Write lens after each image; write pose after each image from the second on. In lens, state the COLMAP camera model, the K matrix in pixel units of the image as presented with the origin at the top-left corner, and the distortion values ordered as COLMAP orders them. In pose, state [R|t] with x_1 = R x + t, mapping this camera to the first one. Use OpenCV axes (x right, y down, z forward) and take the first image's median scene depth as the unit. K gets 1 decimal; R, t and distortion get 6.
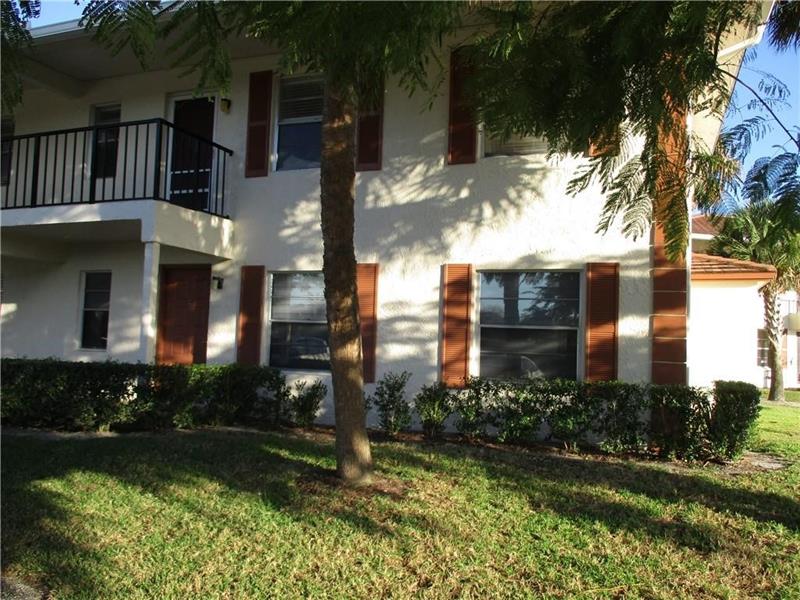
lens RADIAL K [[680.5, 0, 400.0], [0, 680.5, 300.0], [0, 0, 1]] dist [-0.008960, 0.001766]
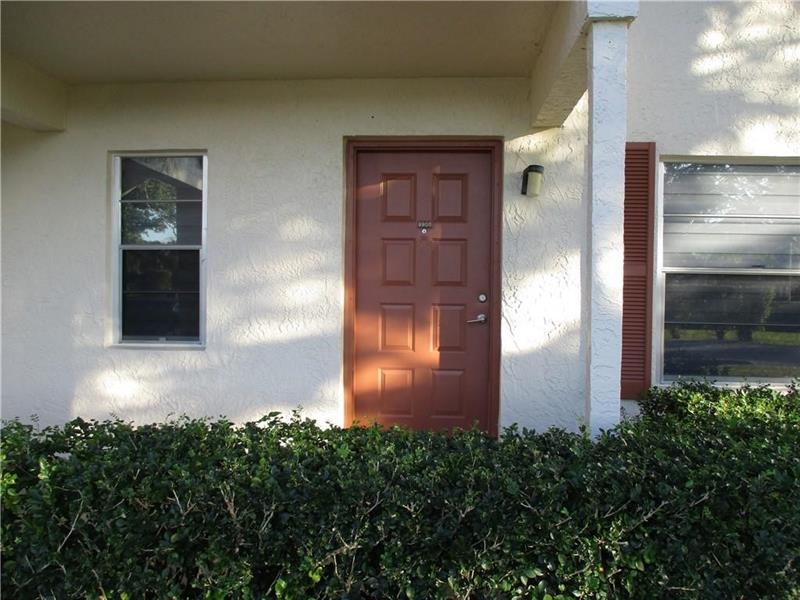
lens RADIAL K [[680.5, 0, 400.0], [0, 680.5, 300.0], [0, 0, 1]] dist [-0.008960, 0.001766]
pose [[0.953970, -0.027175, 0.298669, -0.602815], [0.001133, 0.996206, 0.087024, 0.015893], [-0.299901, -0.082680, 0.950381, 0.775190]]
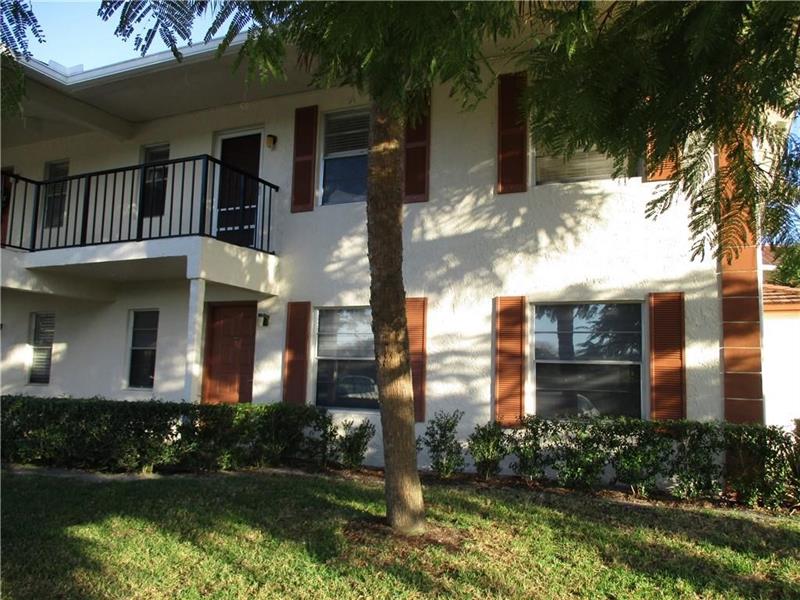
lens RADIAL K [[680.5, 0, 400.0], [0, 680.5, 300.0], [0, 0, 1]] dist [-0.008960, 0.001766]
pose [[0.997589, -0.013821, -0.068001, -0.005252], [0.010012, 0.998378, -0.056041, 0.004436], [0.068666, 0.055225, 0.996110, 0.042257]]
